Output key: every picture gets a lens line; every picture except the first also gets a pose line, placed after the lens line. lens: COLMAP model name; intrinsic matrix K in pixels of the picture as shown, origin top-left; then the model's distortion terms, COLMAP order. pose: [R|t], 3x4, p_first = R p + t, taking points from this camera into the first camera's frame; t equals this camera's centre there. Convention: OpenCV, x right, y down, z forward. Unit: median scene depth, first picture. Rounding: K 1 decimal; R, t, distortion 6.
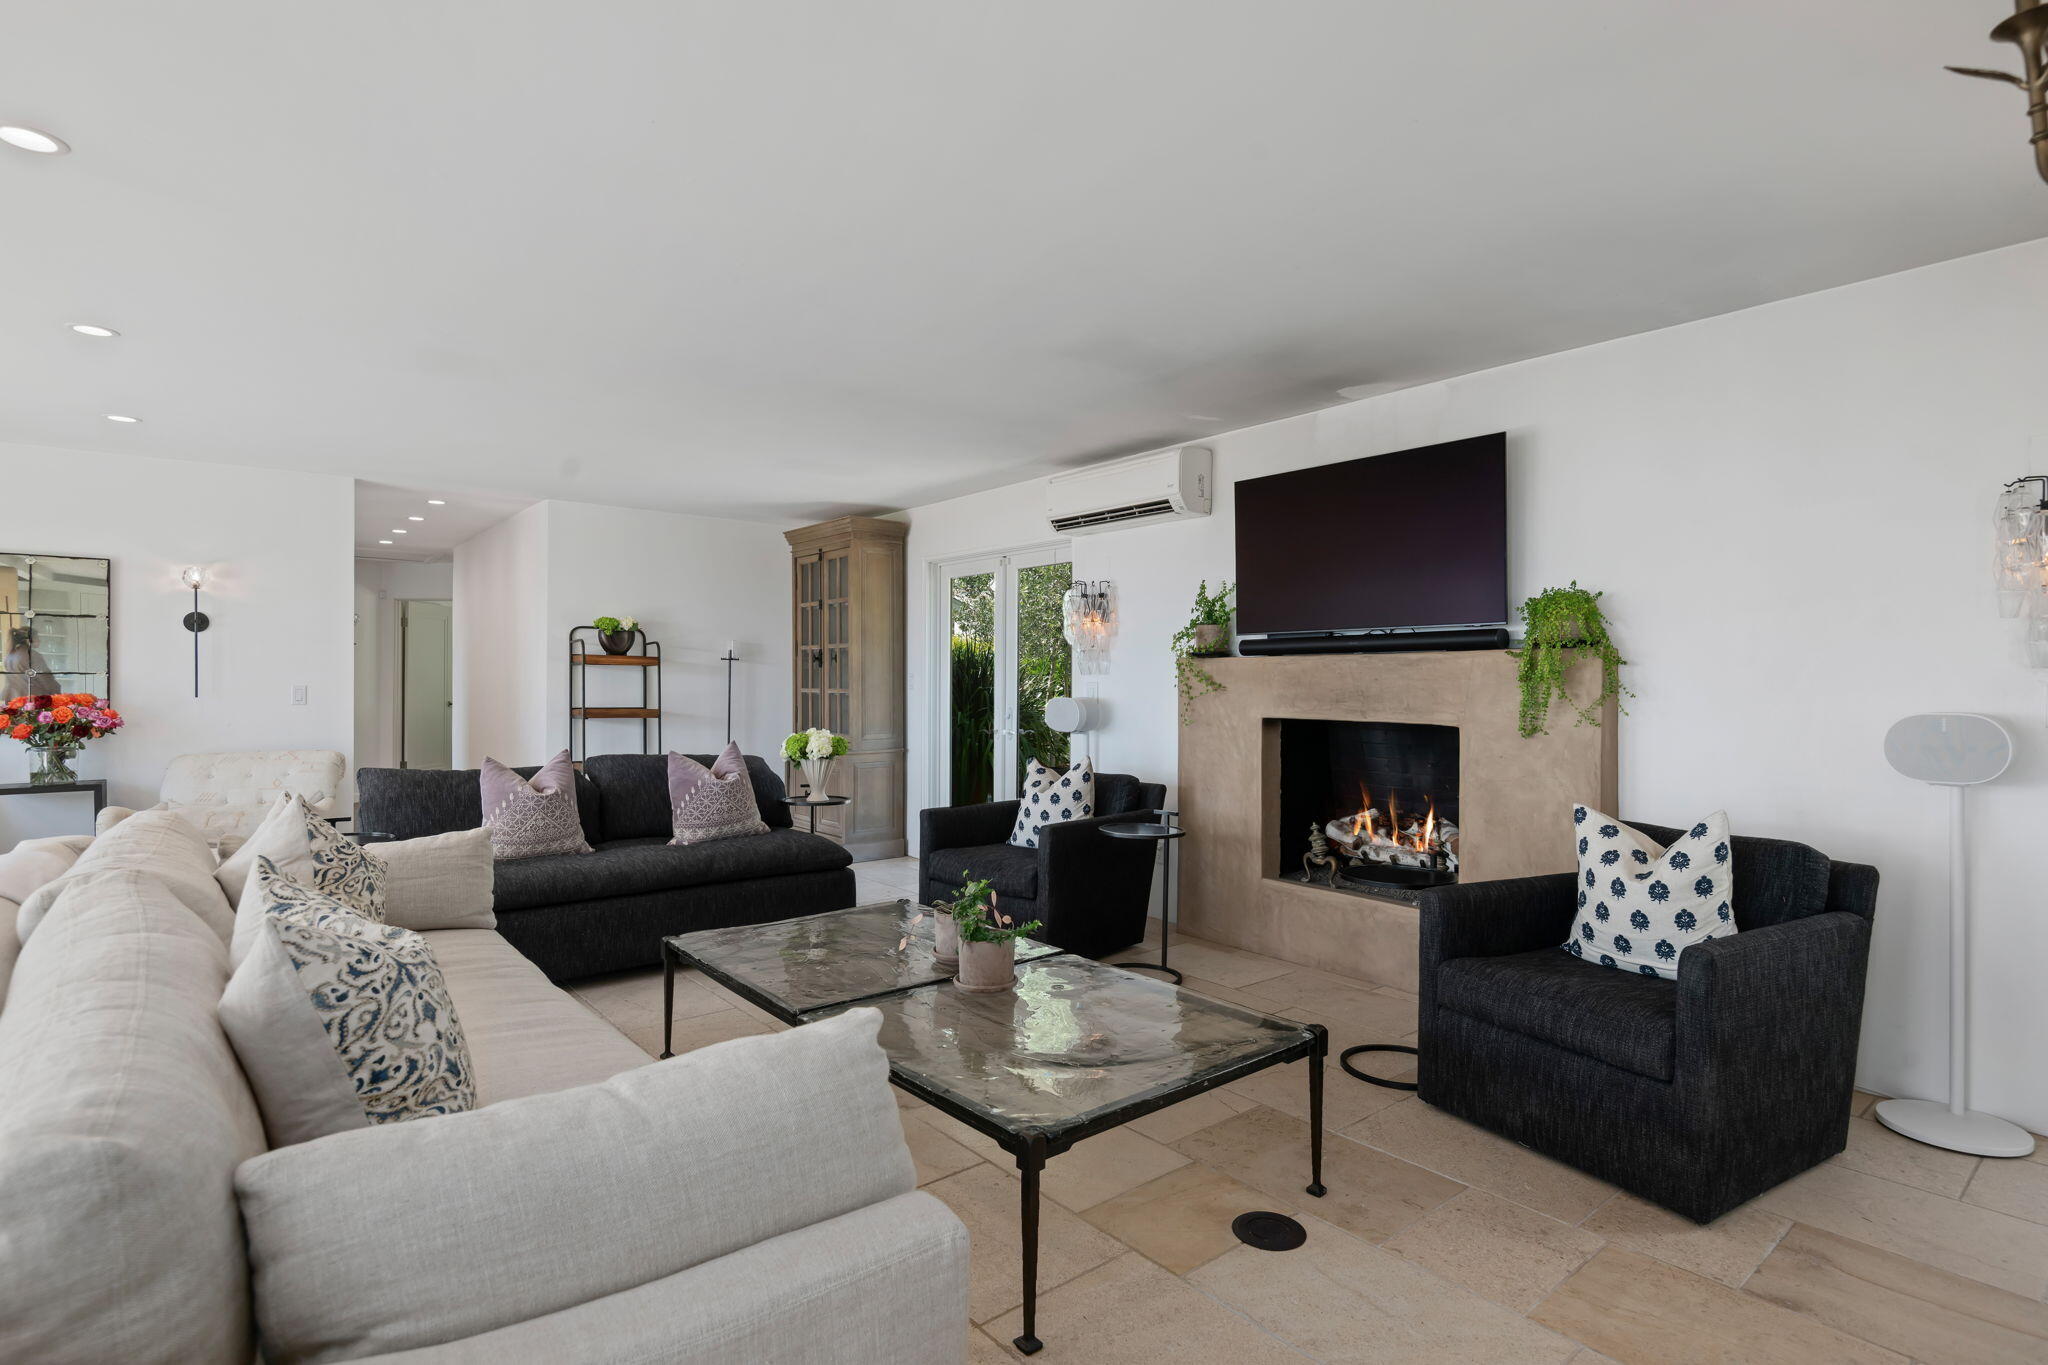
lens RADIAL K [[1014.2, 0, 1020.5], [0, 1014.2, 693.1], [0, 0, 1]] dist [-0.008793, -0.004460]
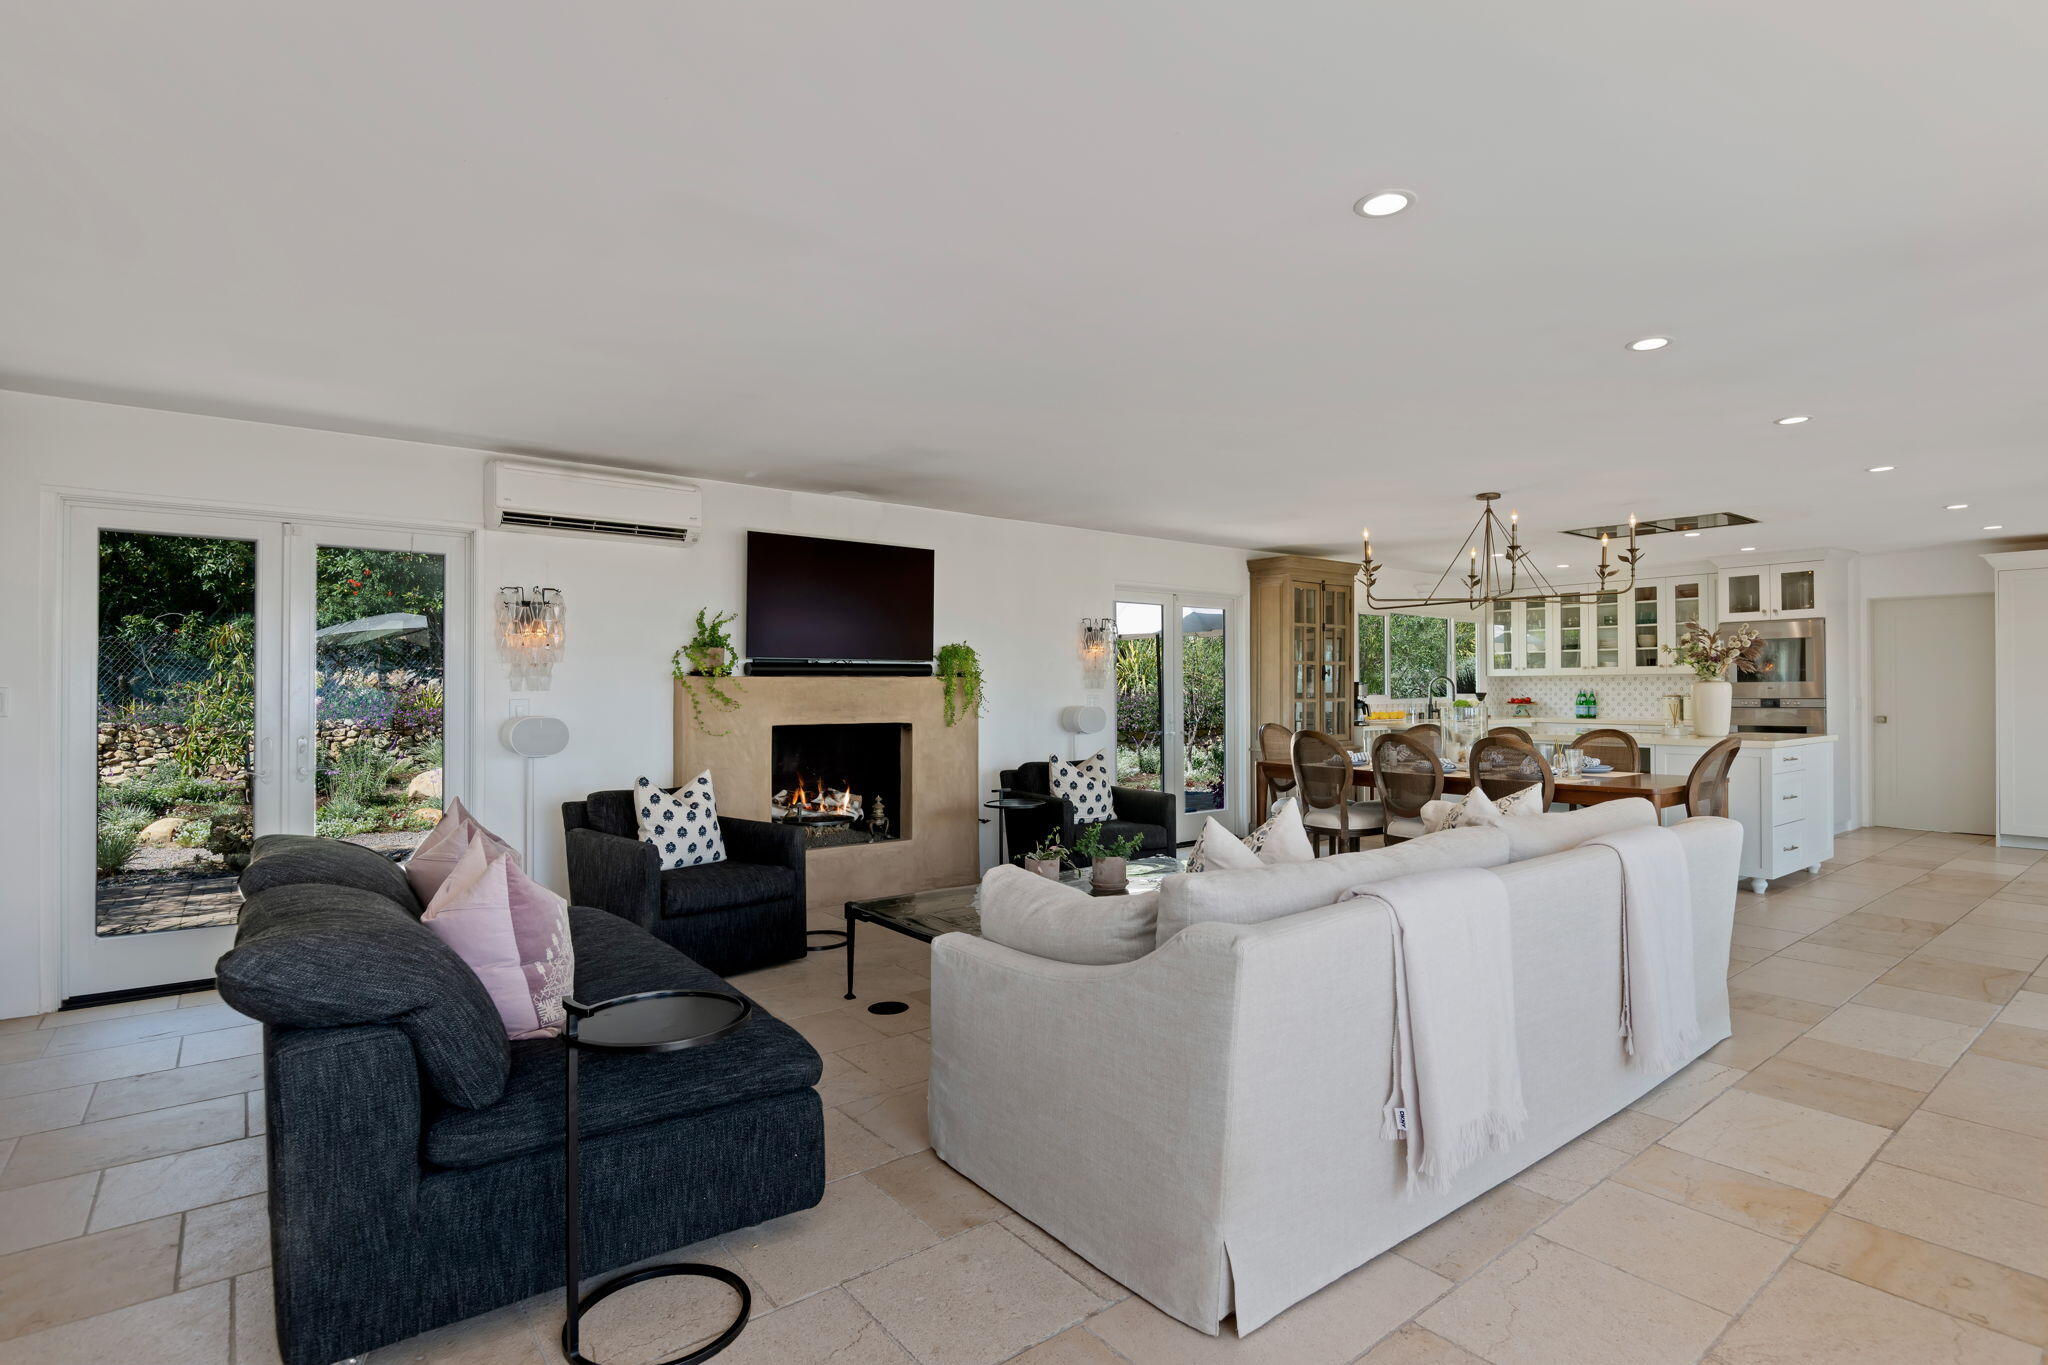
lens RADIAL K [[1014.2, 0, 1005.6], [0, 1014.2, 685.3], [0, 0, 1]] dist [-0.008793, -0.004460]
pose [[0.011374, -0.002238, 0.999933, -0.832775], [0.012429, 0.999921, 0.002097, -0.020354], [-0.999858, 0.012405, 0.011401, 0.577499]]
